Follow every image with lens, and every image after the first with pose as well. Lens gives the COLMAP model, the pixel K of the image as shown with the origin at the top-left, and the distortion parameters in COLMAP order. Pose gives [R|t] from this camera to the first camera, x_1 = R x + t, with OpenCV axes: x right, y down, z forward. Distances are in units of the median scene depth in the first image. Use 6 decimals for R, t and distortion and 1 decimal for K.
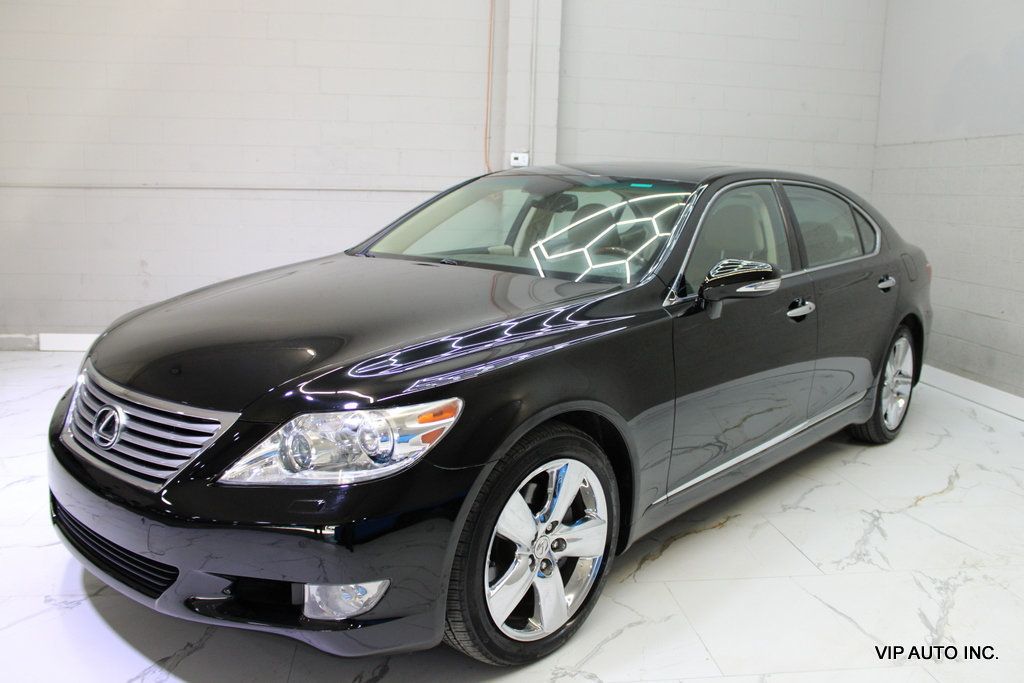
lens RADIAL K [[861.7, 0, 509.5], [0, 861.7, 345.2], [0, 0, 1]] dist [-0.154653, 0.138466]
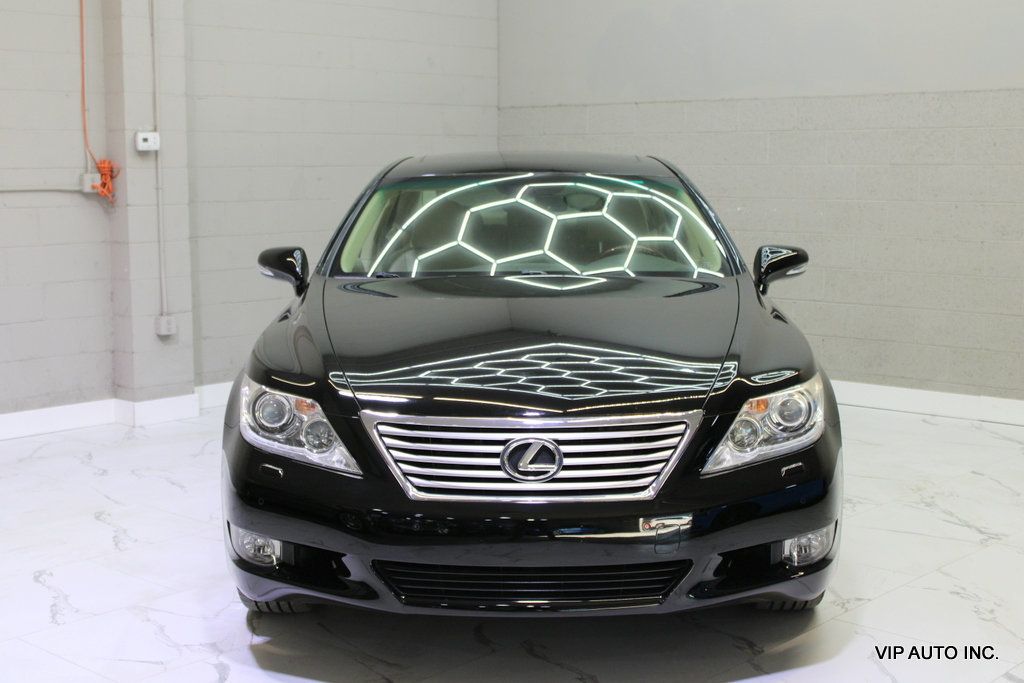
lens RADIAL K [[1444.1, 0, 510.7], [0, 1444.1, 341.4], [0, 0, 1]] dist [-0.029064, 0.000000]
pose [[0.753483, -0.113775, 0.647548, -0.949866], [0.141241, 0.989929, 0.009585, -0.034519], [-0.642117, 0.084238, 0.761965, -0.163306]]
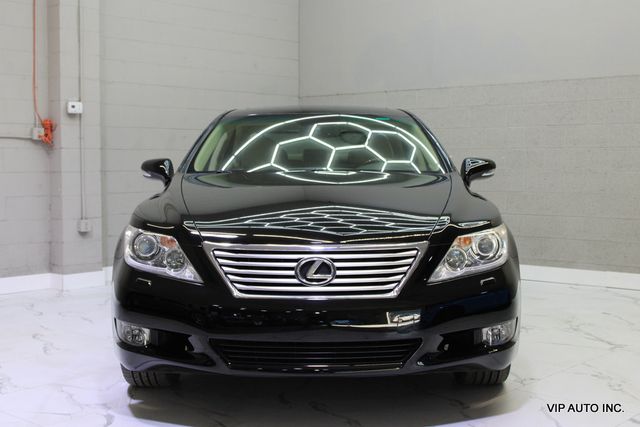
lens RADIAL K [[902.6, 0, 321.0], [0, 902.6, 211.4], [0, 0, 1]] dist [-0.029064, 0.000000]
pose [[0.745096, -0.067261, 0.663557, -0.919284], [0.140094, 0.988490, -0.057111, 0.051315], [-0.652078, 0.135513, 0.745943, -0.120913]]
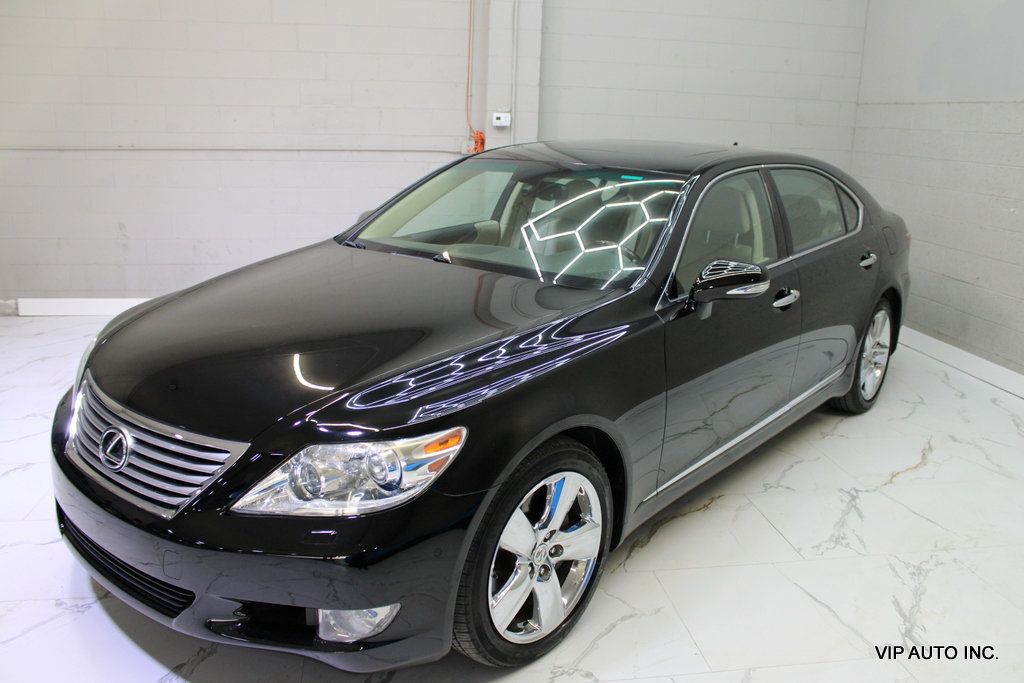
lens RADIAL K [[861.7, 0, 510.7], [0, 861.7, 346.9], [0, 0, 1]] dist [-0.154653, 0.138466]
pose [[0.999472, -0.007466, 0.031617, -0.018689], [0.004704, 0.996237, 0.086541, -0.067683], [-0.032144, -0.086347, 0.995746, -0.010551]]
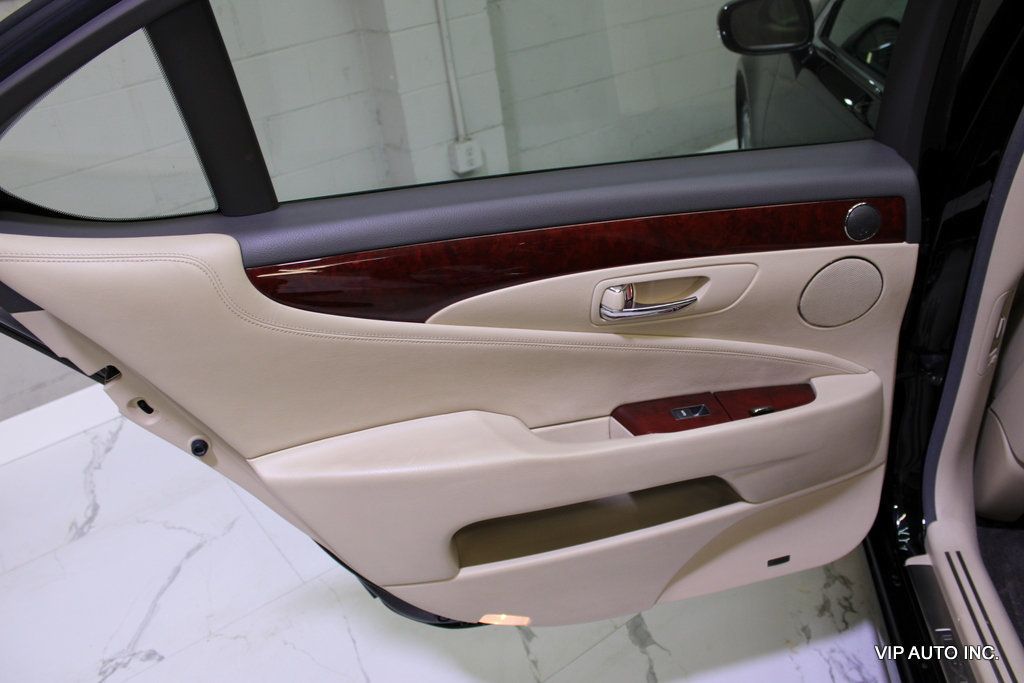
lens RADIAL K [[861.7, 0, 511.2], [0, 861.7, 341.7], [0, 0, 1]] dist [-0.154653, 0.138466]
pose [[0.852299, -0.363974, 0.375644, -0.289593], [0.231615, 0.906550, 0.352876, -0.221510], [-0.468978, -0.213751, 0.856954, 1.022520]]
